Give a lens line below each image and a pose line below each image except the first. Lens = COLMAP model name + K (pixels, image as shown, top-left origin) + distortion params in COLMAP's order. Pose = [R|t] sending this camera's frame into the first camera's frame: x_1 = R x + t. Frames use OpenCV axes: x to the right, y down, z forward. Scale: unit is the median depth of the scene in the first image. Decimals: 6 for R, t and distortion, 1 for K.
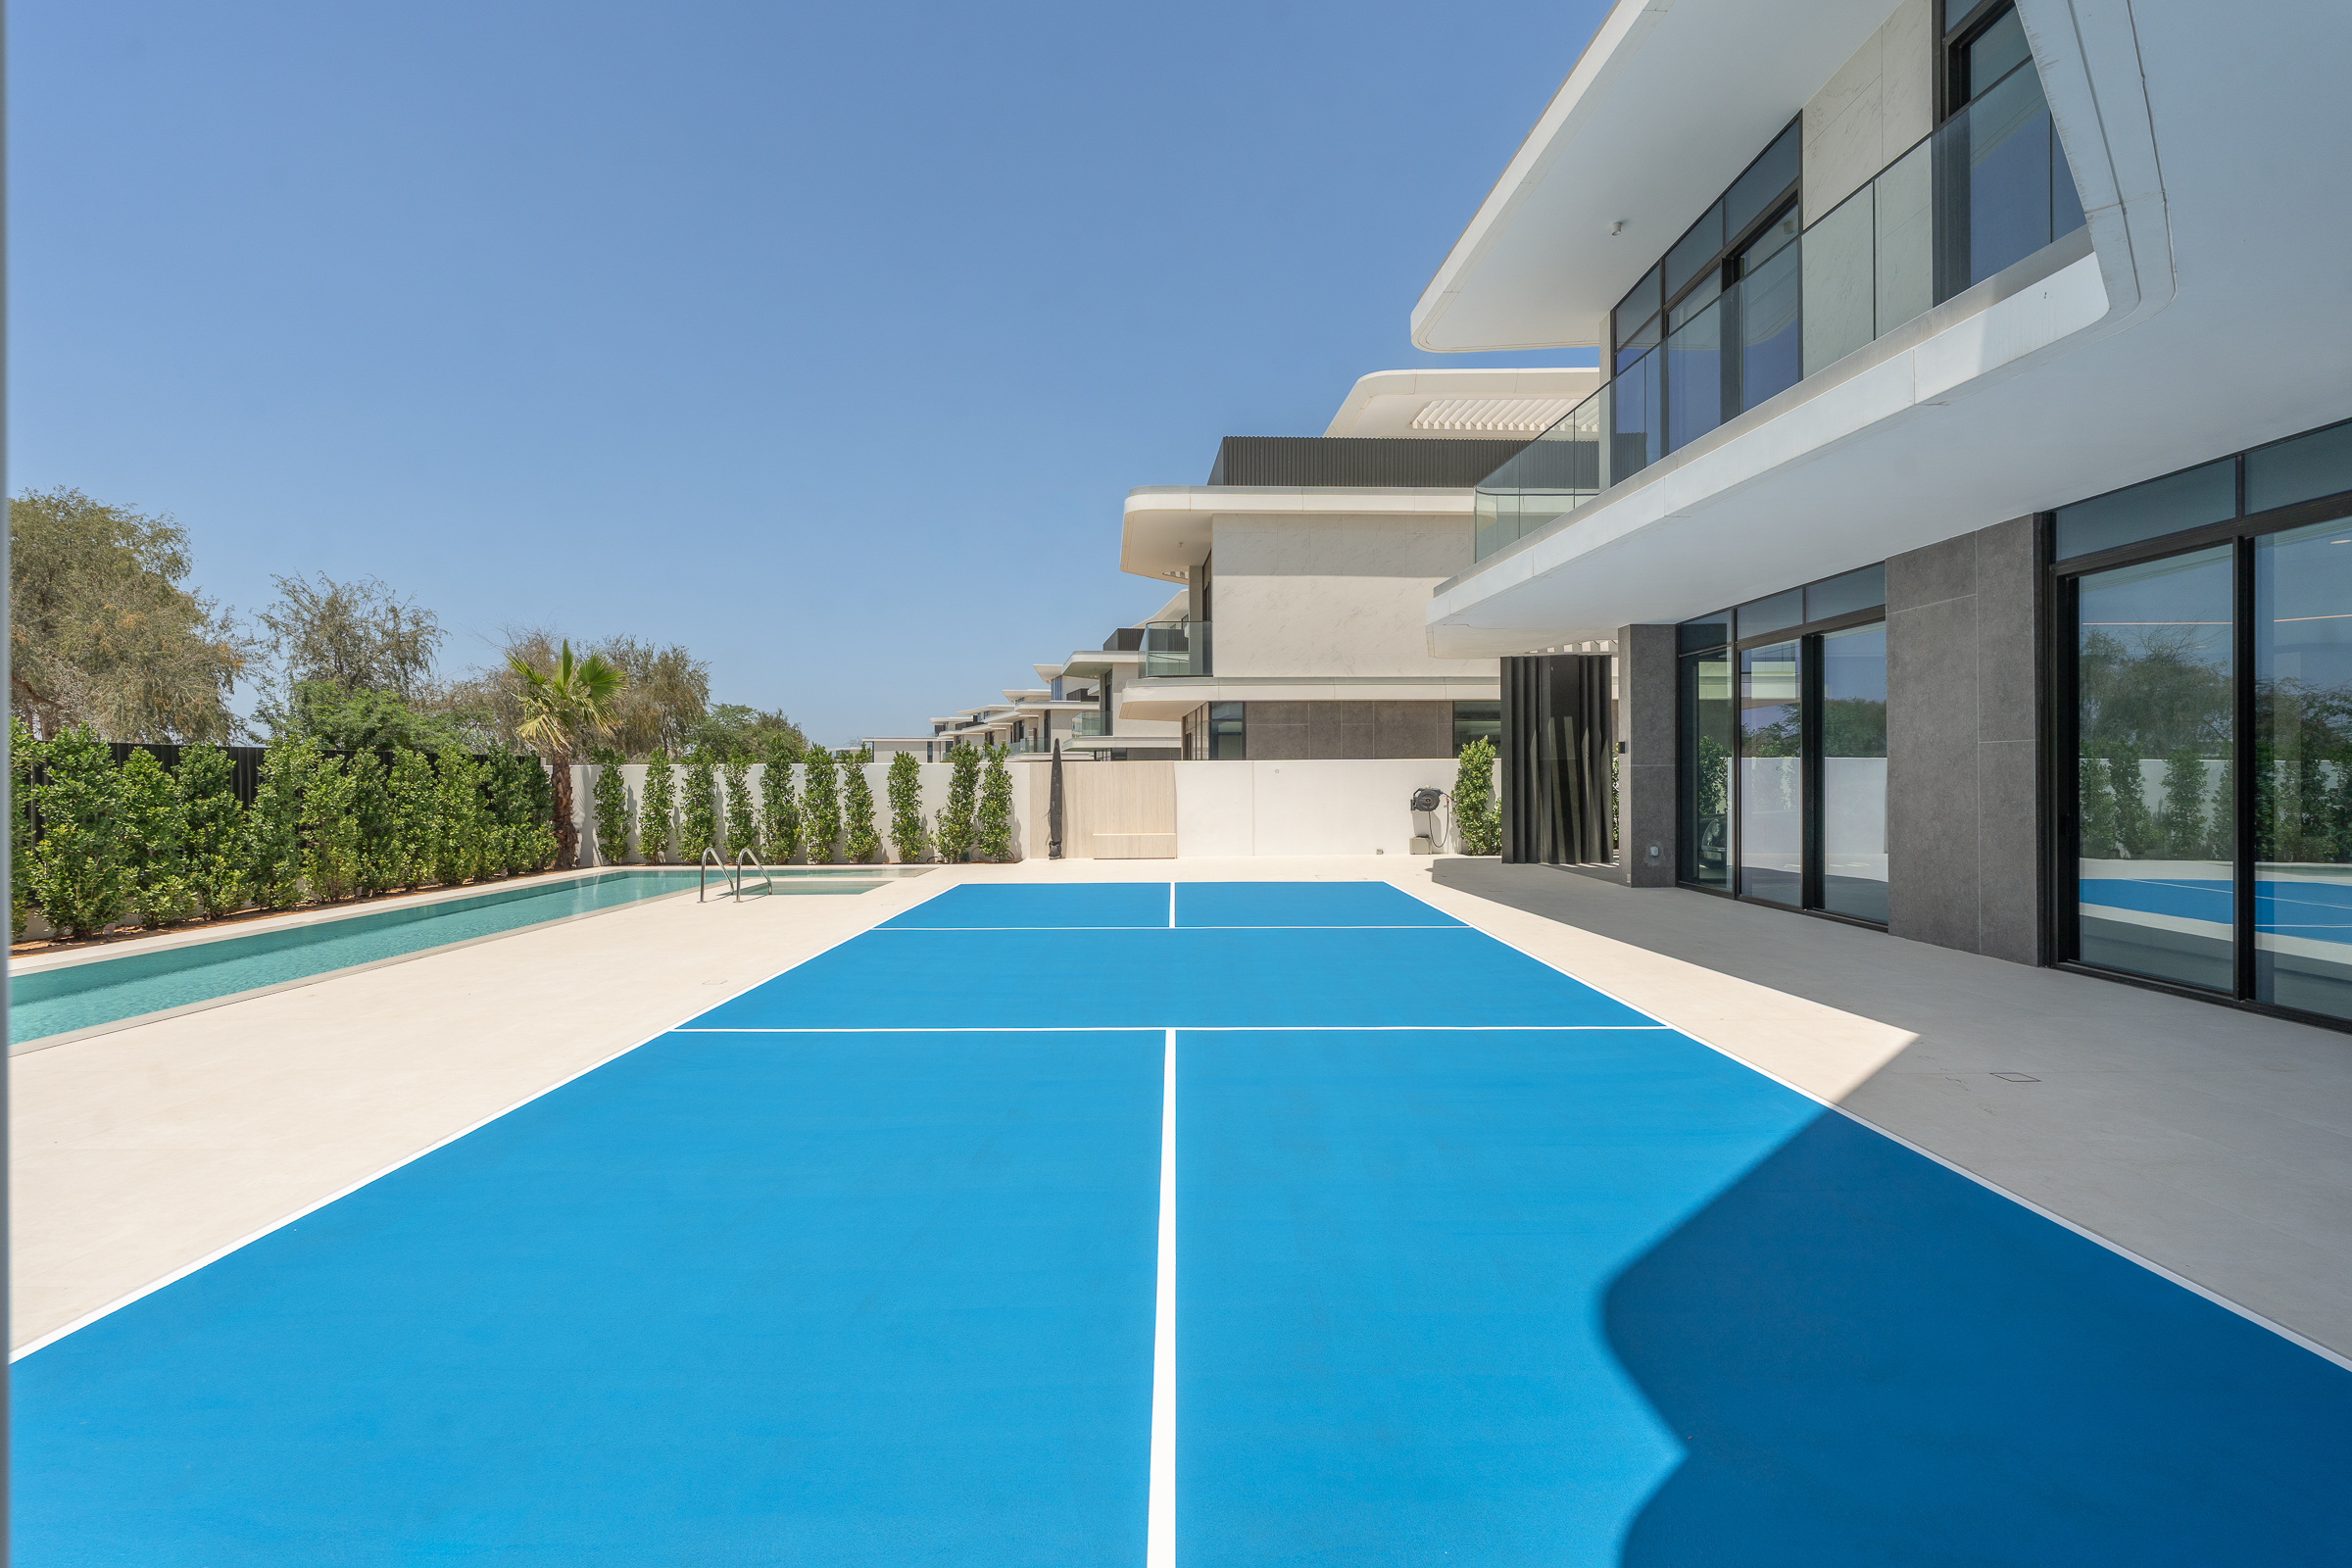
lens RADIAL K [[1042.7, 0, 1163.6], [0, 1042.7, 779.1], [0, 0, 1]] dist [-0.001085, -0.000137]
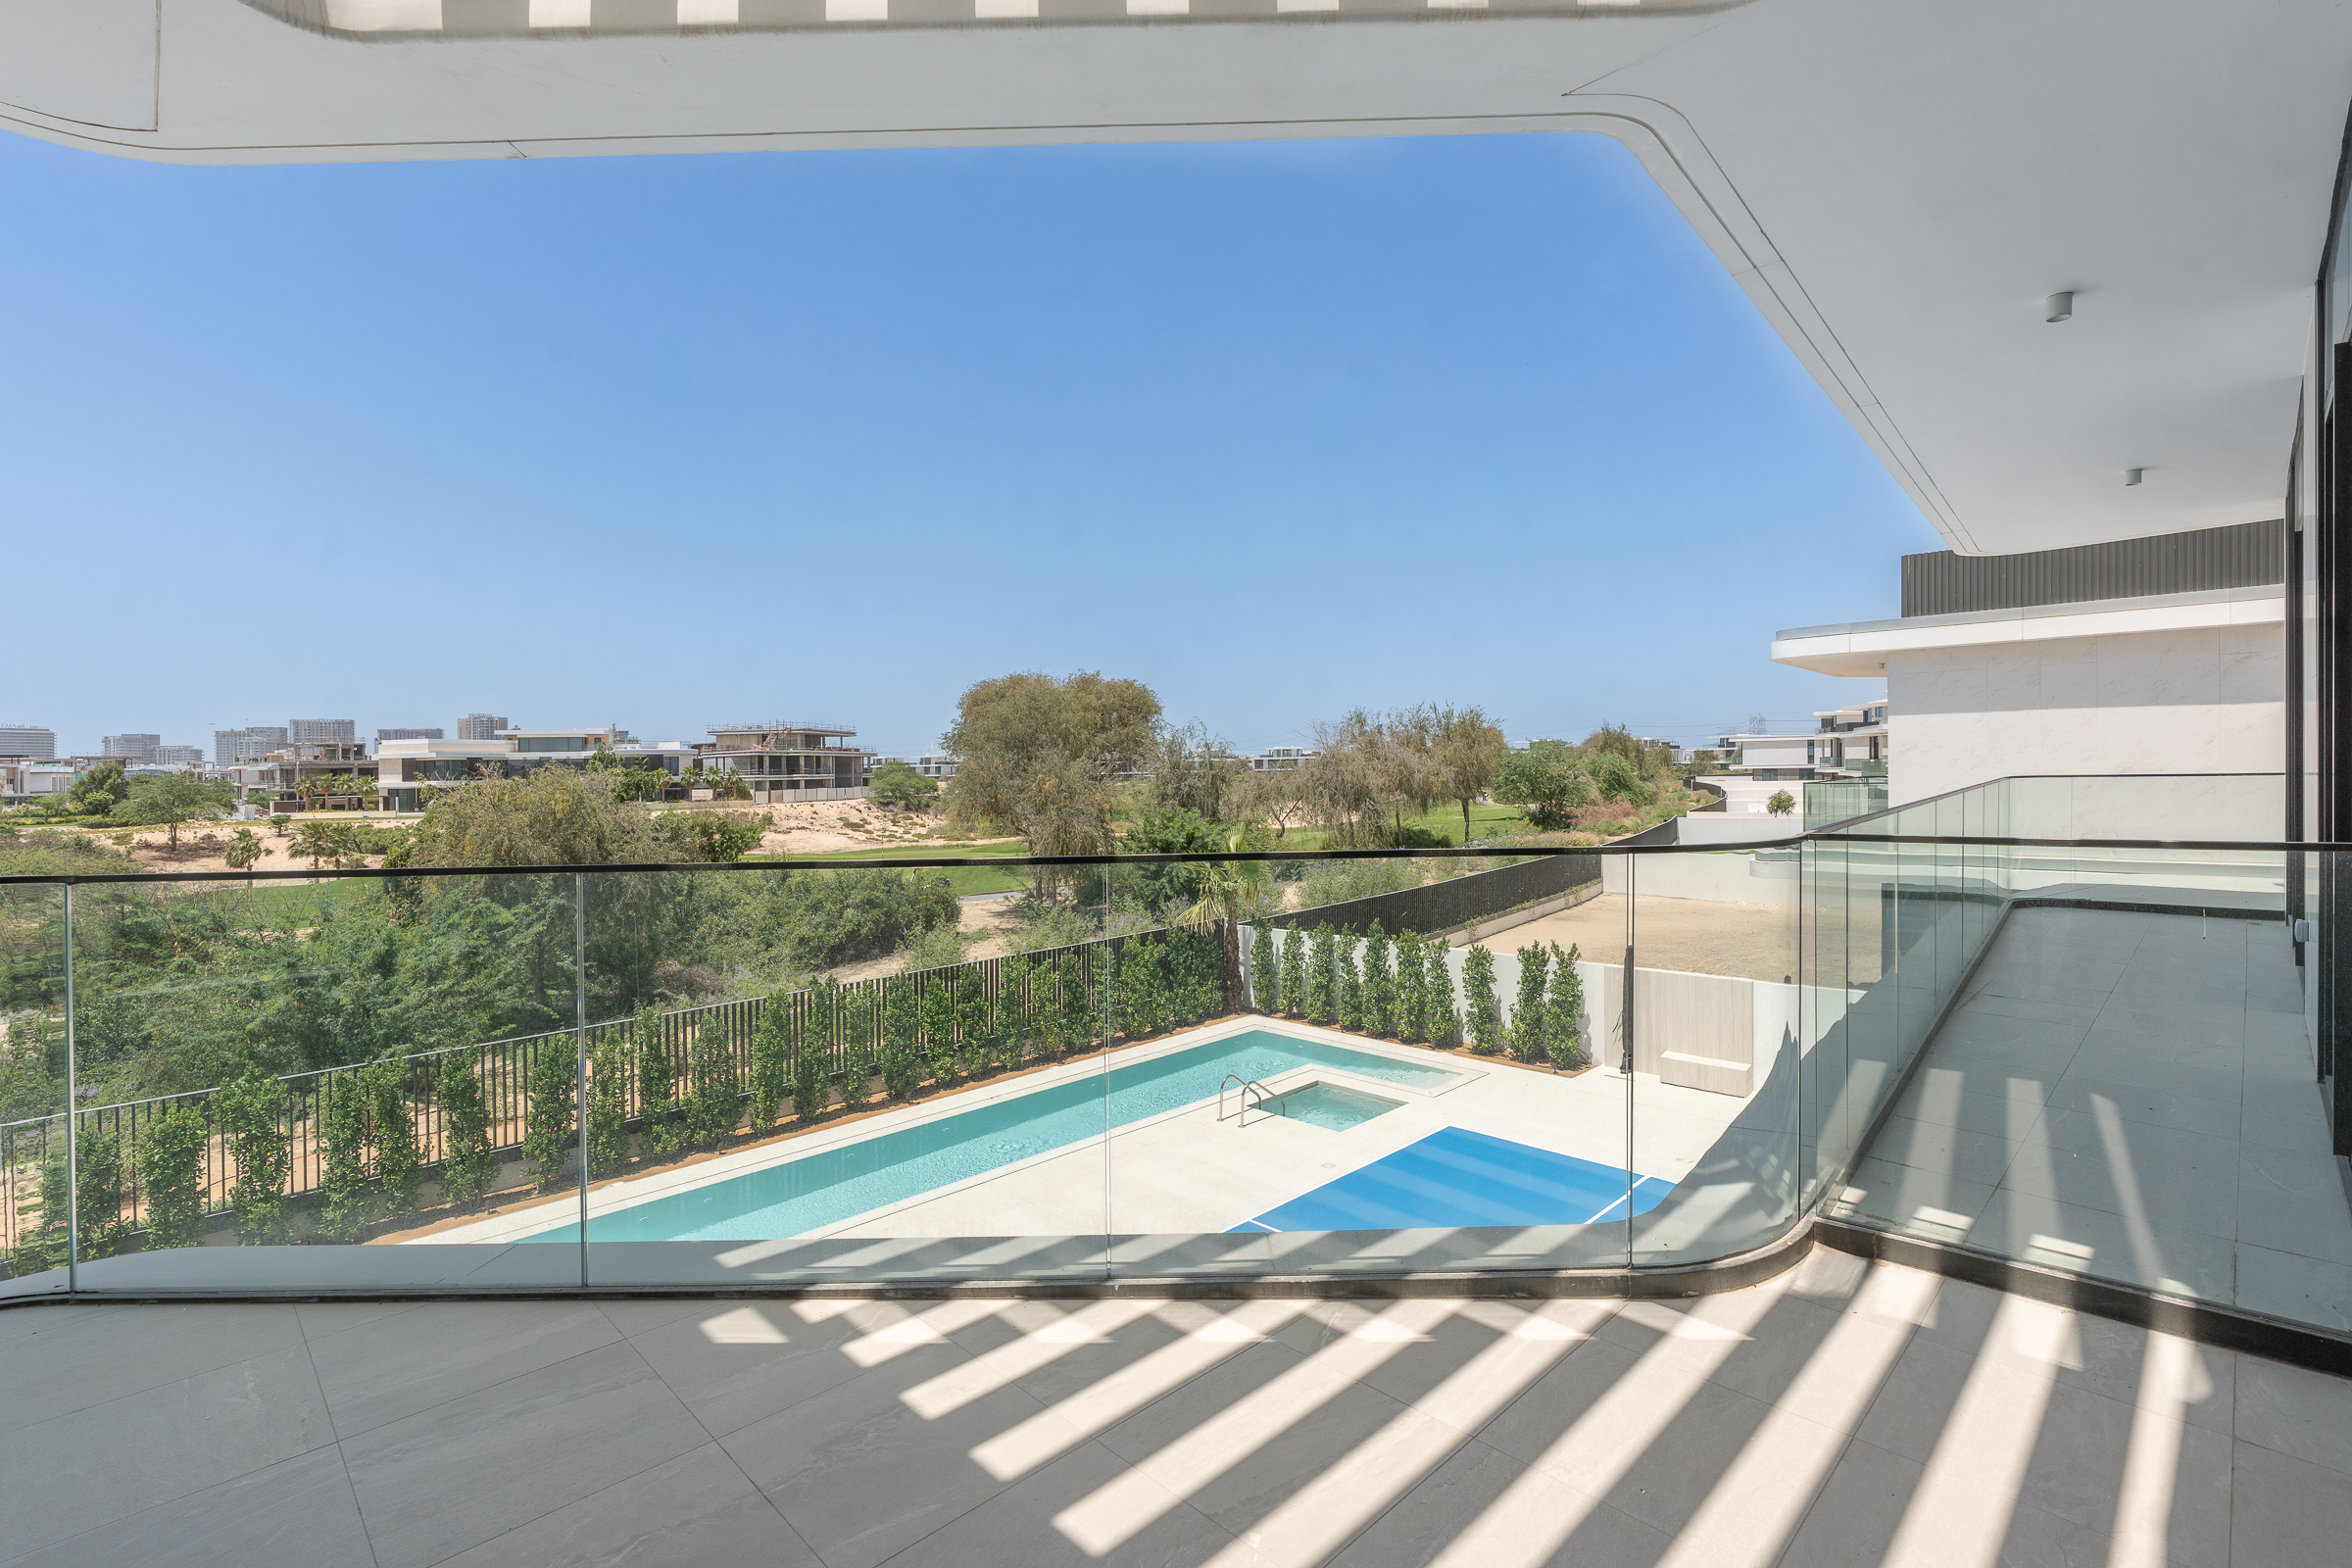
lens RADIAL K [[1068.4, 0, 1200.4], [0, 1068.4, 761.0], [0, 0, 1]] dist [-0.004331, -0.000557]
pose [[0.718622, -0.012298, -0.695292, 0.294785], [0.011024, 0.999919, -0.006292, -0.206666], [0.695314, -0.003144, 0.718700, 0.043322]]
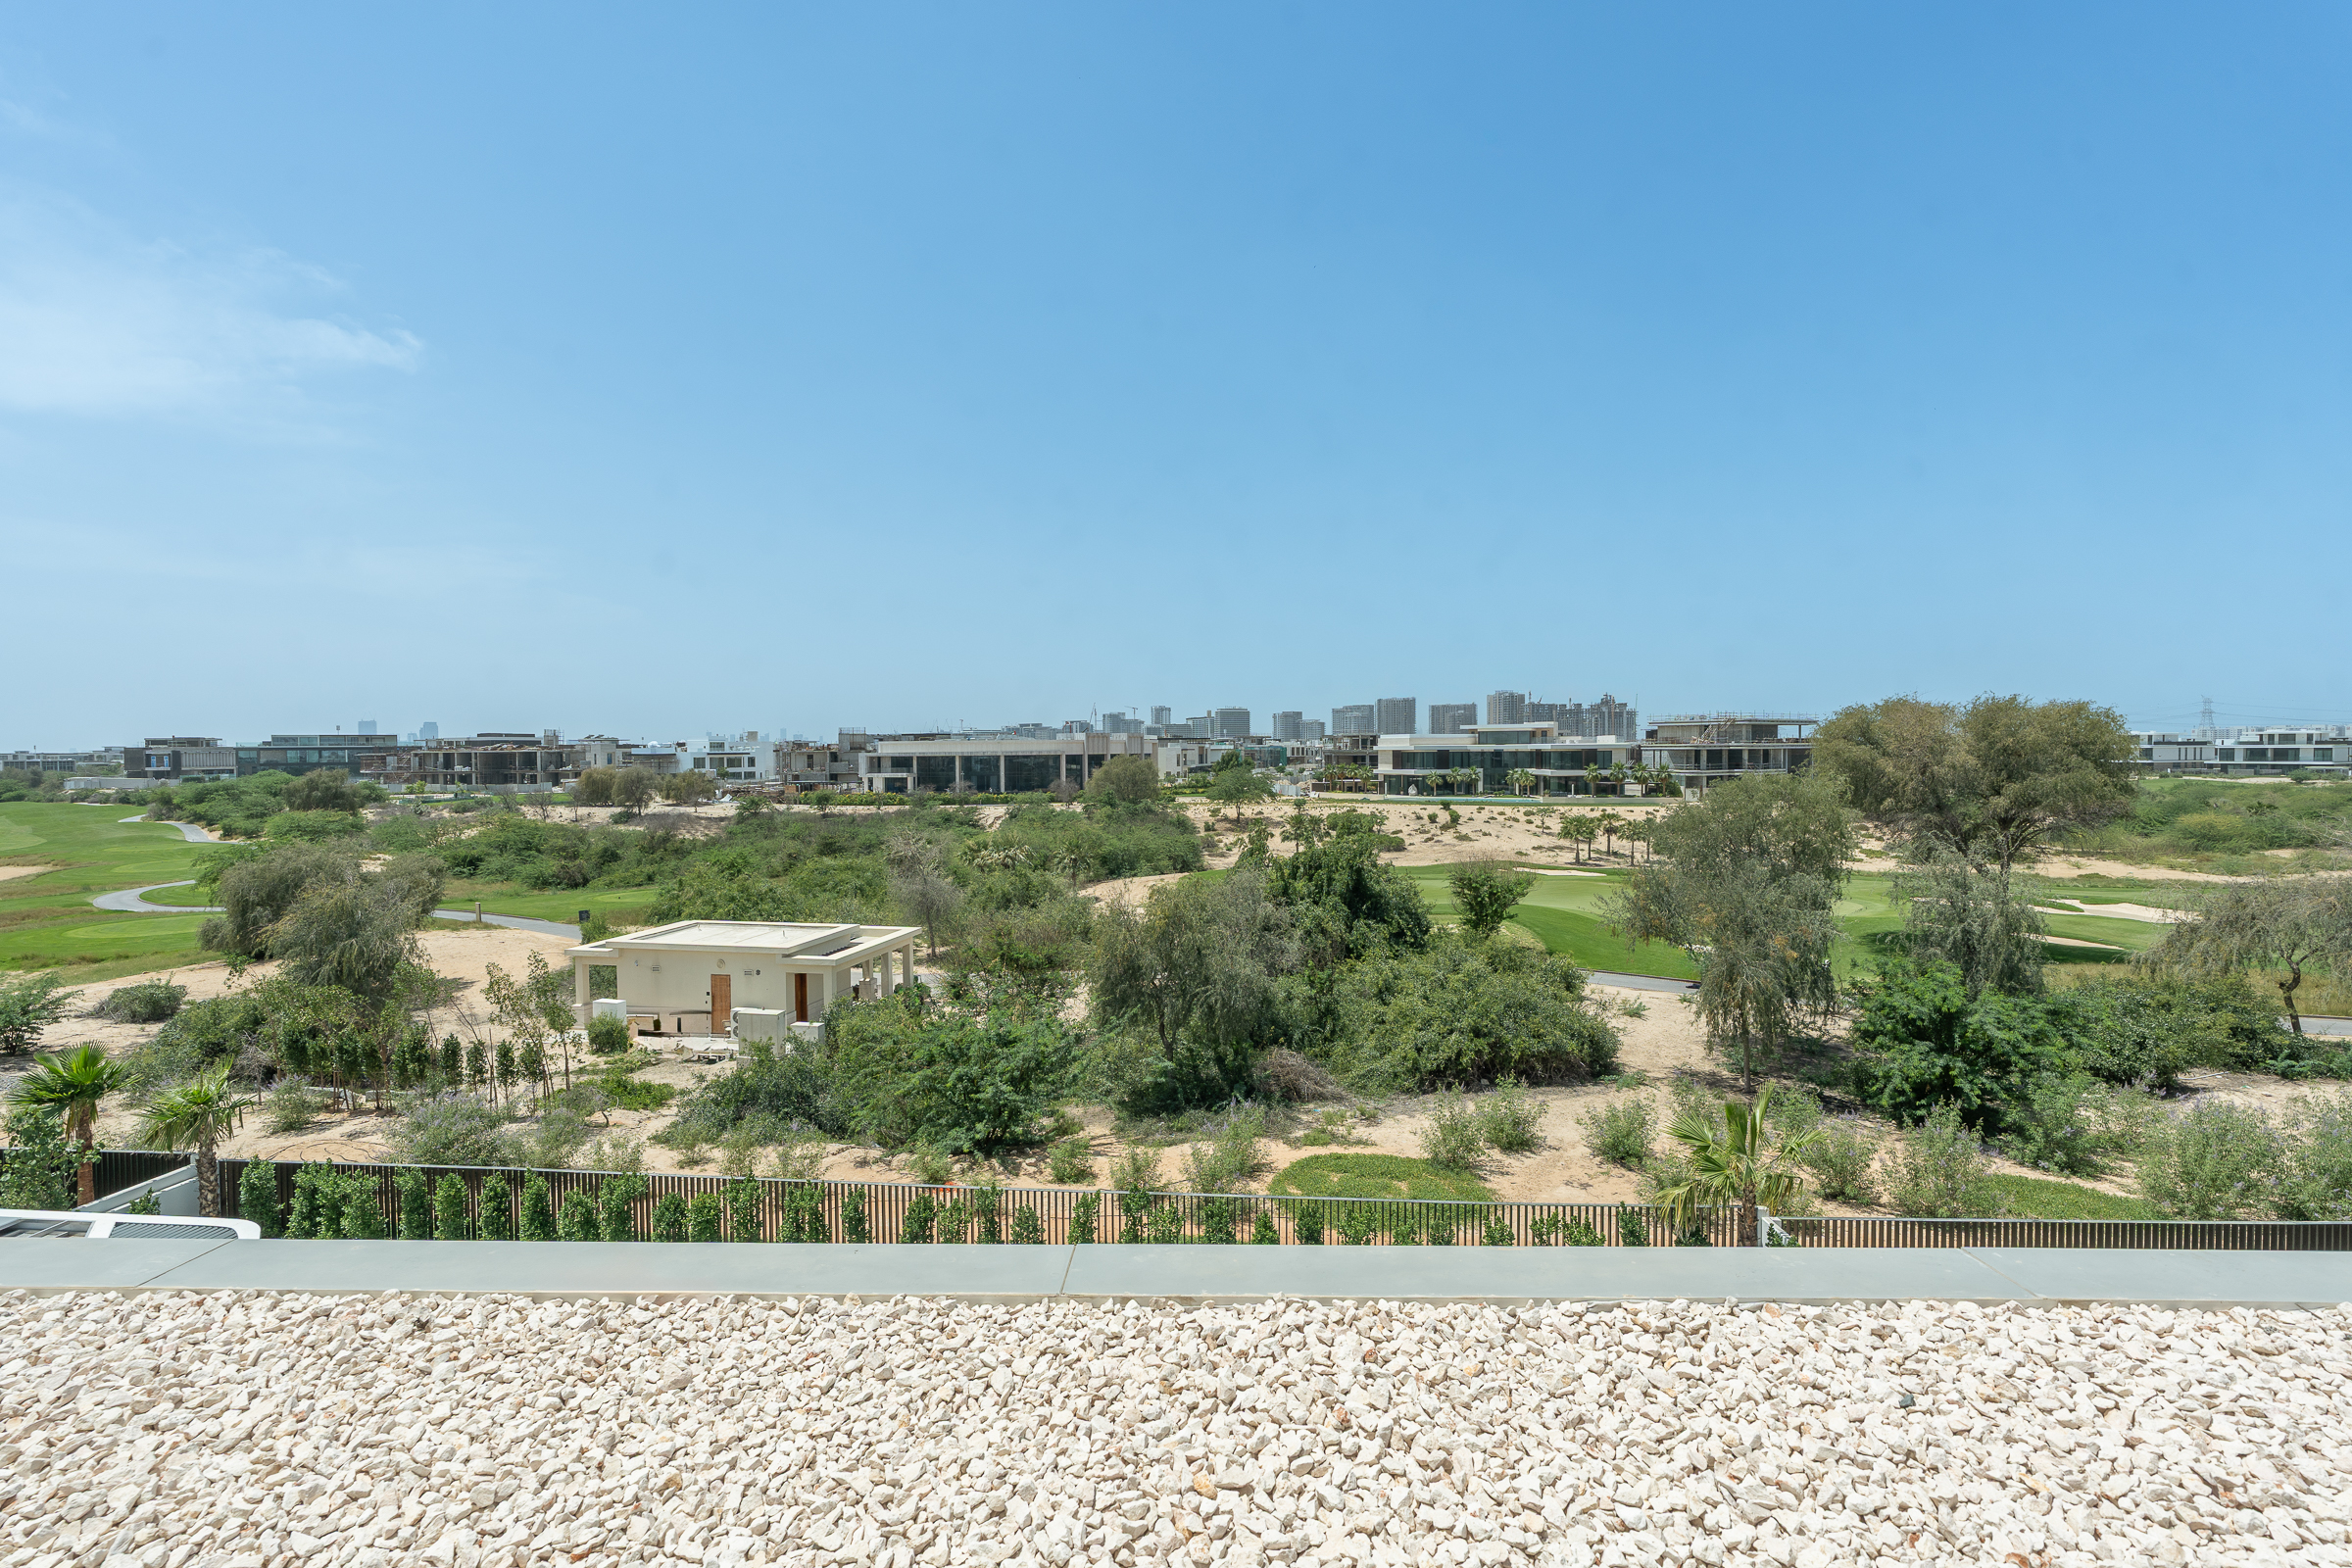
lens RADIAL K [[1072.6, 0, 1186.0], [0, 1072.6, 771.5], [0, 0, 1]] dist [-0.004360, 0.000329]
pose [[-0.080929, 0.025919, -0.996383, 0.356028], [-0.001558, 0.999657, 0.026130, -0.424835], [0.996719, 0.003667, -0.080861, 0.589421]]
